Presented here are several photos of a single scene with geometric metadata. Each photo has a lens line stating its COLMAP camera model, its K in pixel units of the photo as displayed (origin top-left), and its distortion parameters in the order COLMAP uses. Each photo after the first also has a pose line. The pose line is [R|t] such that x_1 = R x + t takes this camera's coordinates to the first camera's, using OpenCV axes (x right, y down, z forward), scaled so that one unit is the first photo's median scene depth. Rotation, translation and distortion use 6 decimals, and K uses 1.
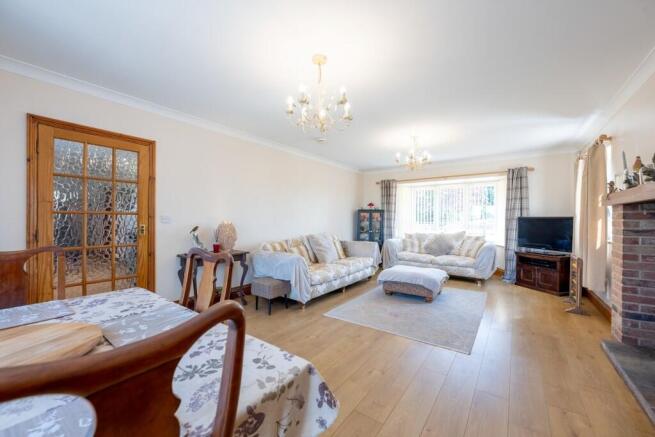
lens RADIAL K [[261.4, 0, 325.9], [0, 261.4, 218.7], [0, 0, 1]] dist [-0.000587, 0.000588]
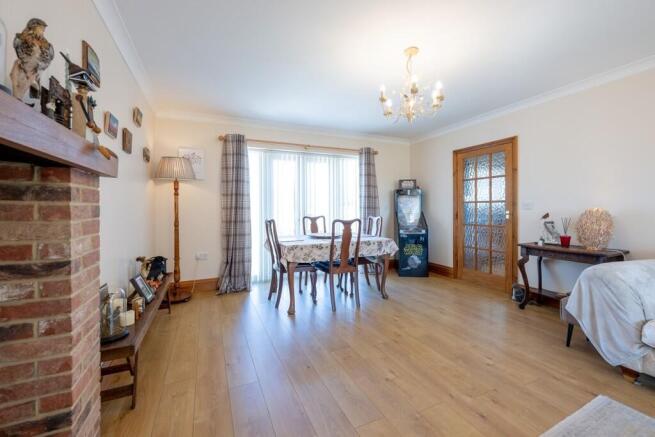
lens RADIAL K [[261.4, 0, 327.2], [0, 261.4, 212.6], [0, 0, 1]] dist [-0.000587, 0.000588]
pose [[-0.487450, 0.017513, -0.872975, 0.821877], [0.005872, 0.999842, 0.016779, 0.008318], [0.873131, 0.003053, -0.487476, 0.955244]]
